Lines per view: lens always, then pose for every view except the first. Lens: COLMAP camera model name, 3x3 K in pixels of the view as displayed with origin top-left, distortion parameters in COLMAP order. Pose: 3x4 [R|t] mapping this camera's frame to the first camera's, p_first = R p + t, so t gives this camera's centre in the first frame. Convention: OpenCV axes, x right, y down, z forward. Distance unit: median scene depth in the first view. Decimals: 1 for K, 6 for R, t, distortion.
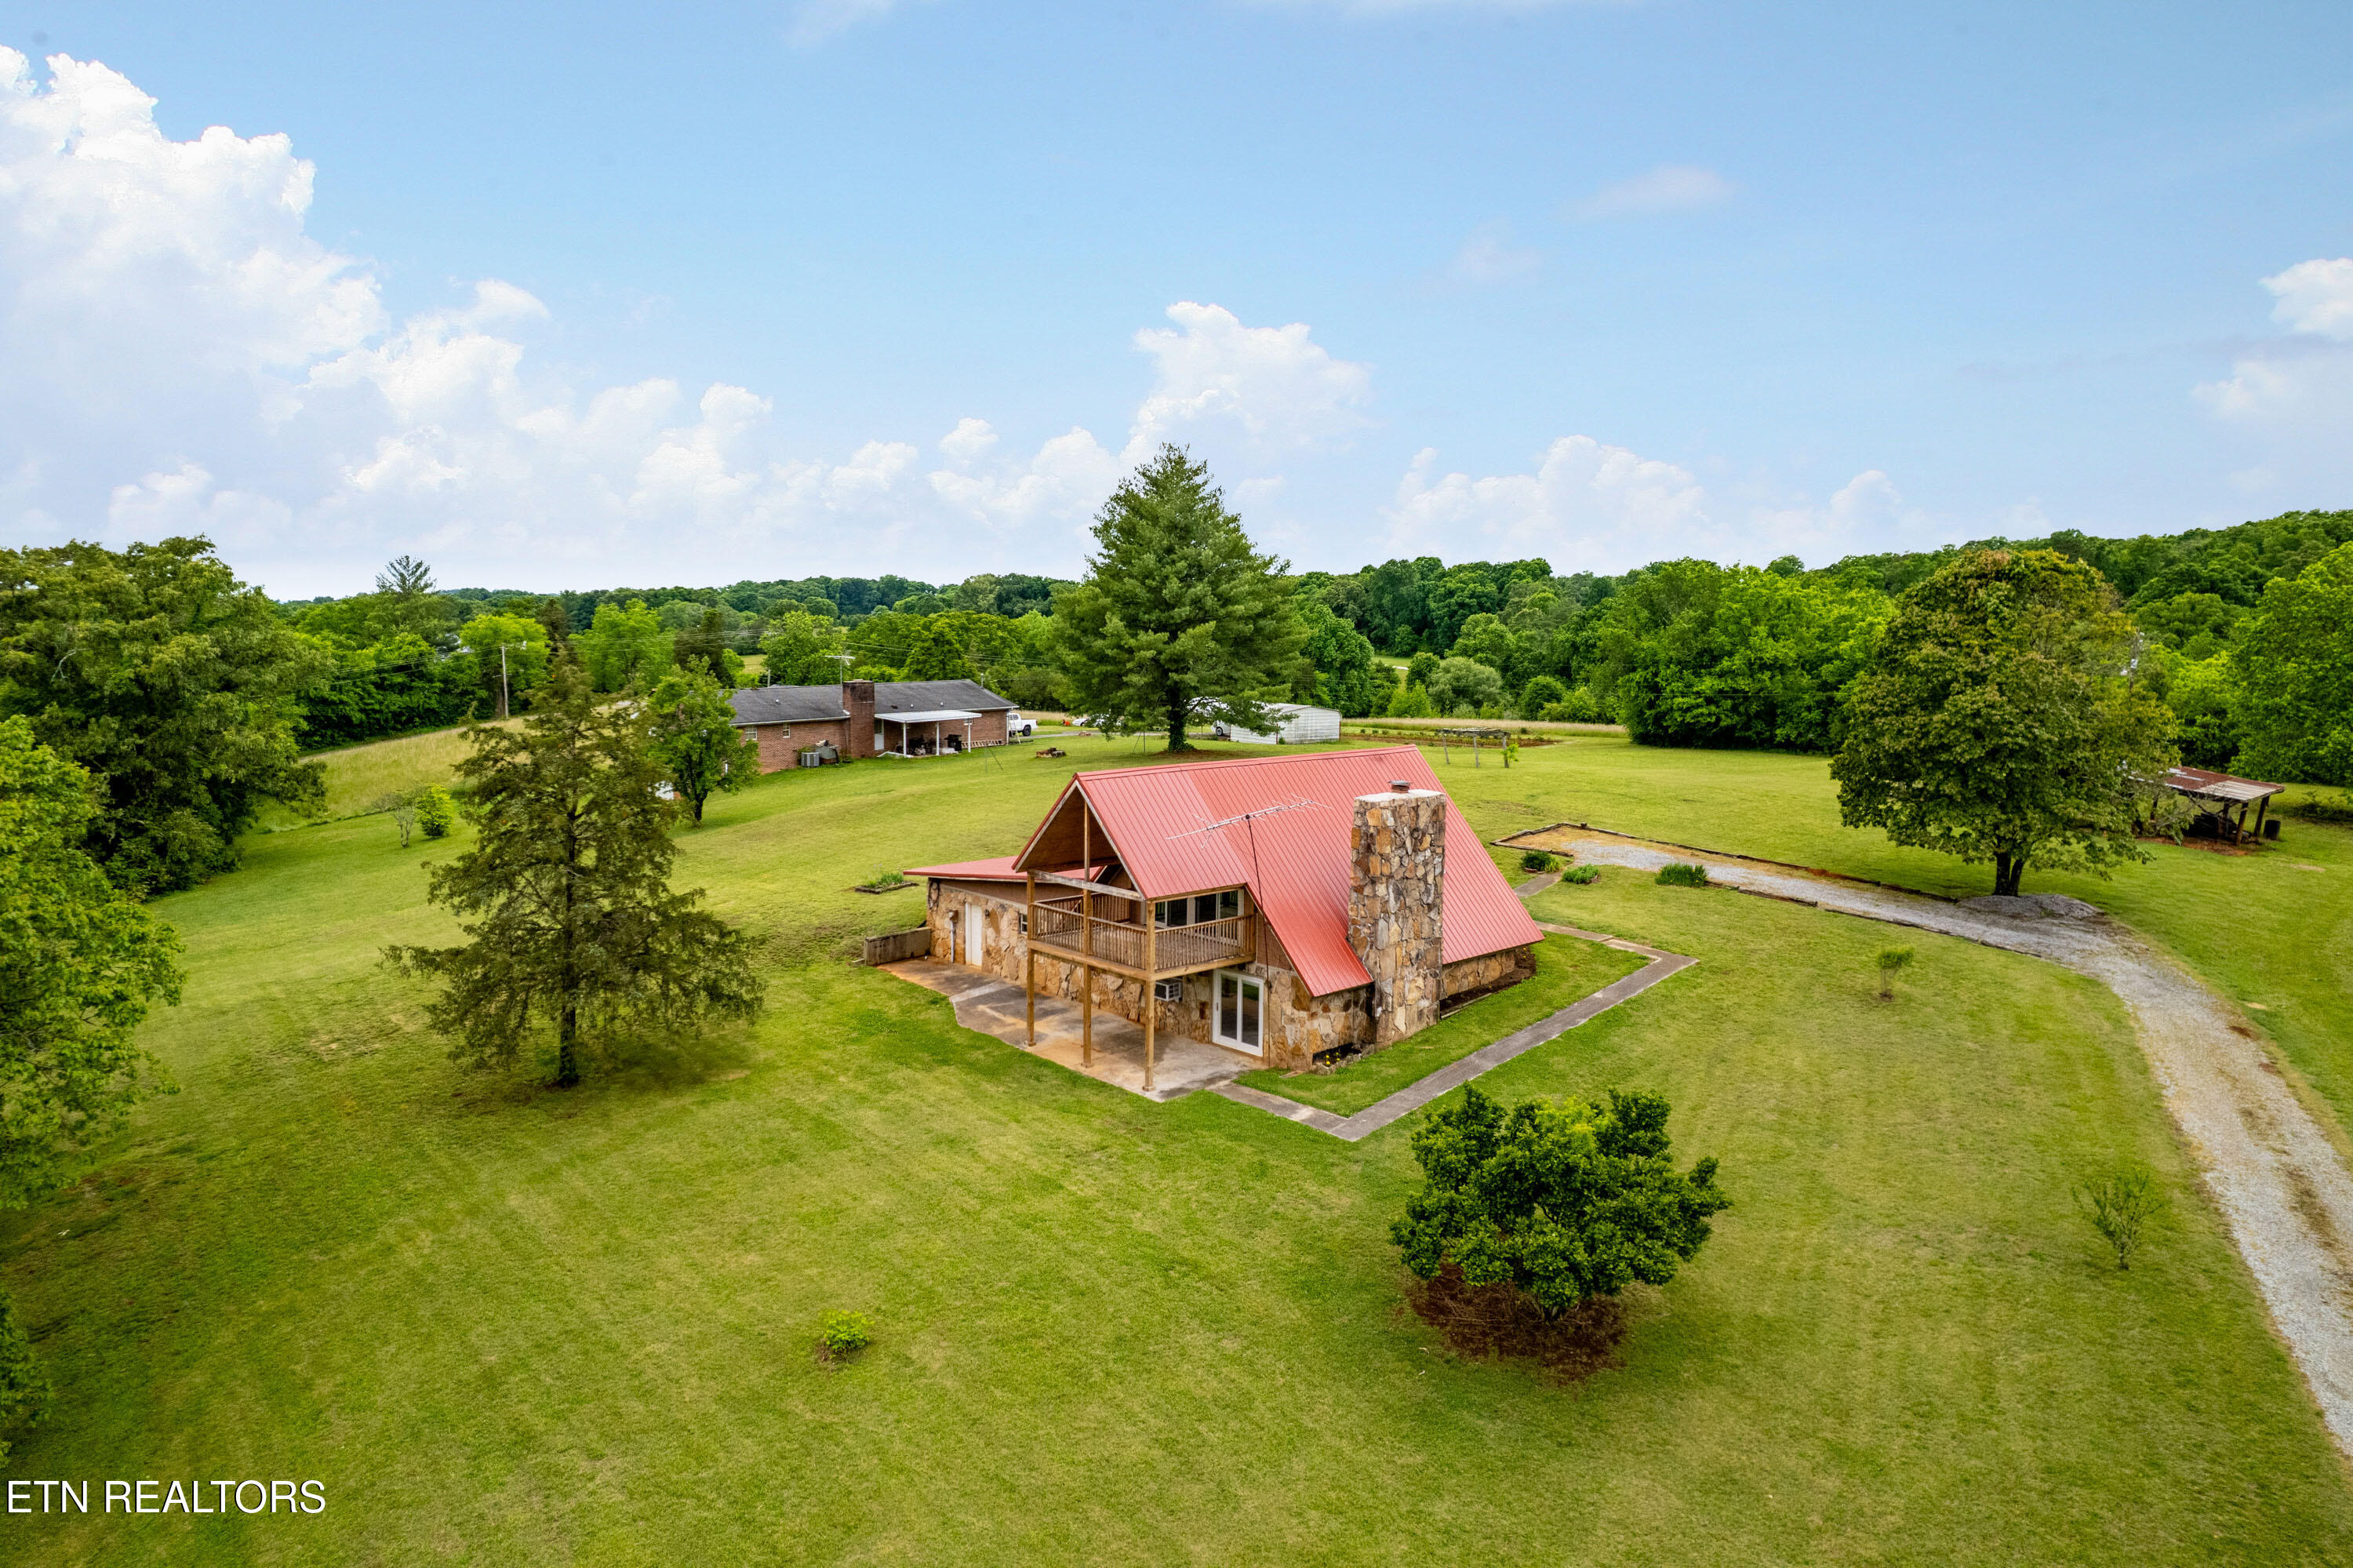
lens RADIAL K [[1493.7, 0, 1162.6], [0, 1493.7, 786.1], [0, 0, 1]] dist [-0.041943, 0.008228]
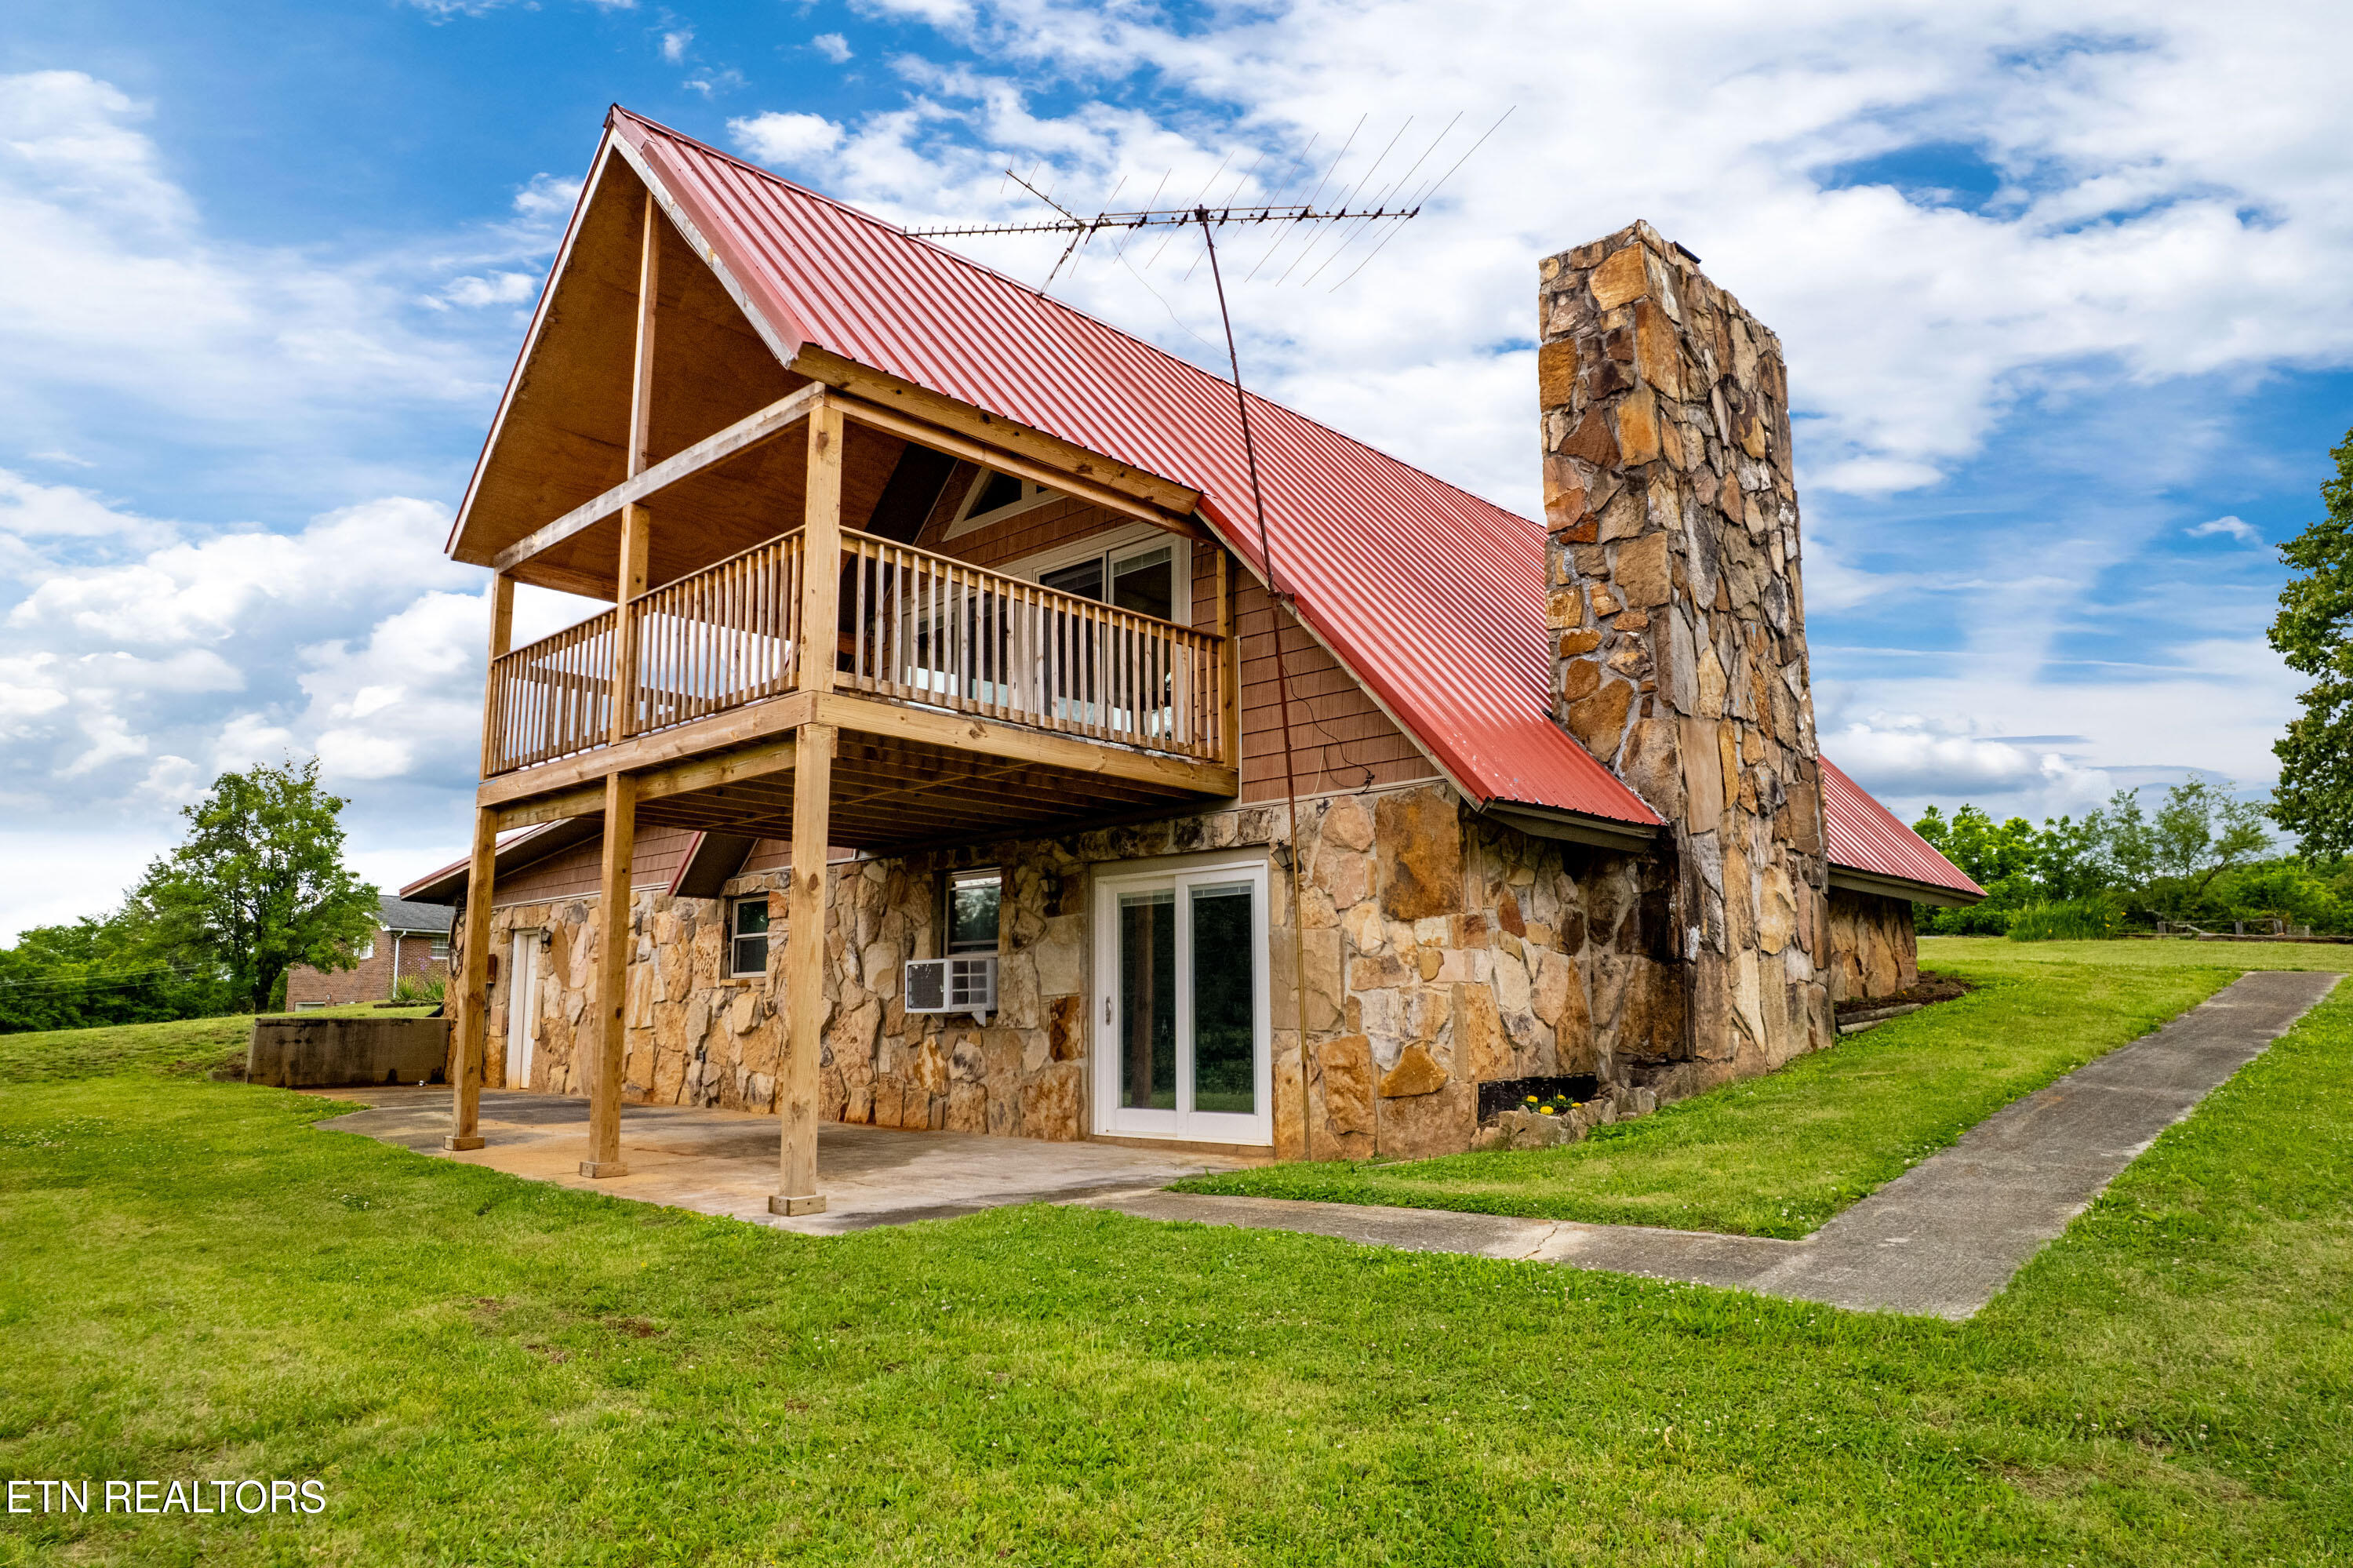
lens RADIAL K [[1493.7, 0, 1172.7], [0, 1493.7, 782.4], [0, 0, 1]] dist [-0.041943, 0.008228]
pose [[0.997917, -0.000896, 0.064511, 0.031309], [0.018582, 0.961525, -0.274089, 0.193255], [-0.061783, 0.274717, 0.959538, 0.724838]]
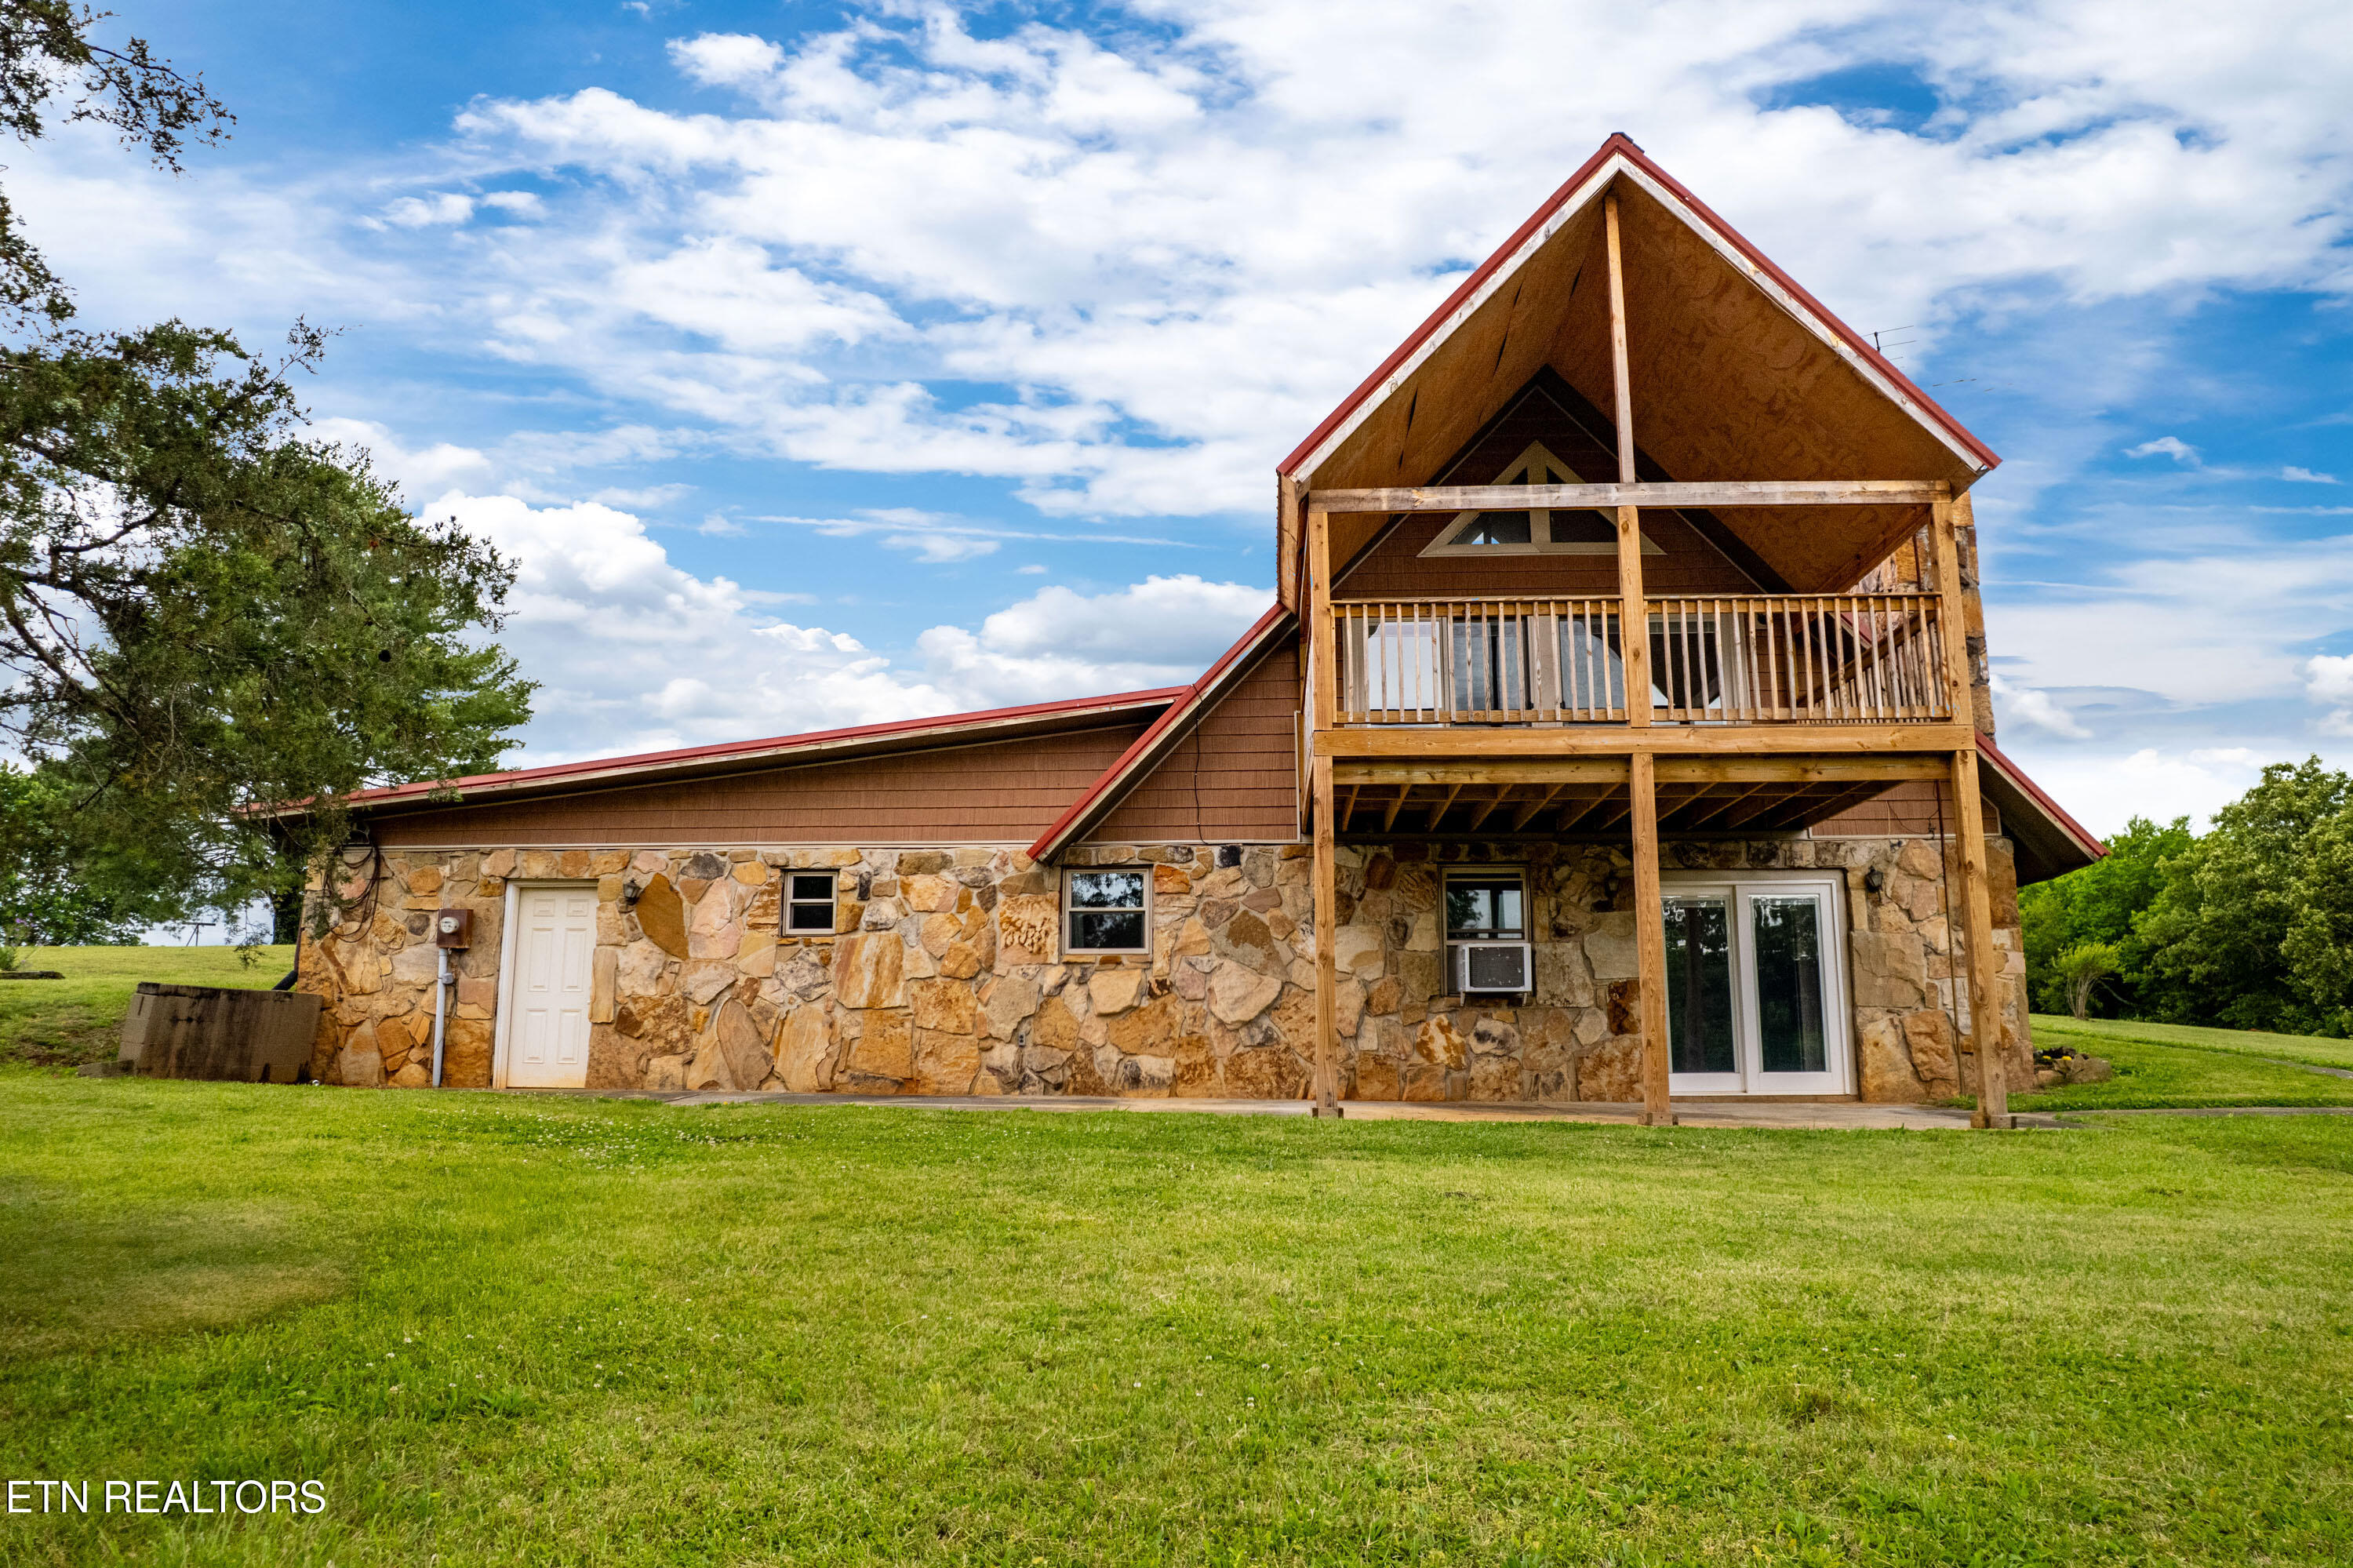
lens RADIAL K [[1493.7, 0, 1168.3], [0, 1493.7, 778.5], [0, 0, 1]] dist [-0.041943, 0.008228]
pose [[0.720887, 0.121427, 0.682333, -0.311456], [0.085259, 0.961516, -0.261187, 0.188699], [-0.687789, 0.246461, 0.682791, 0.853779]]
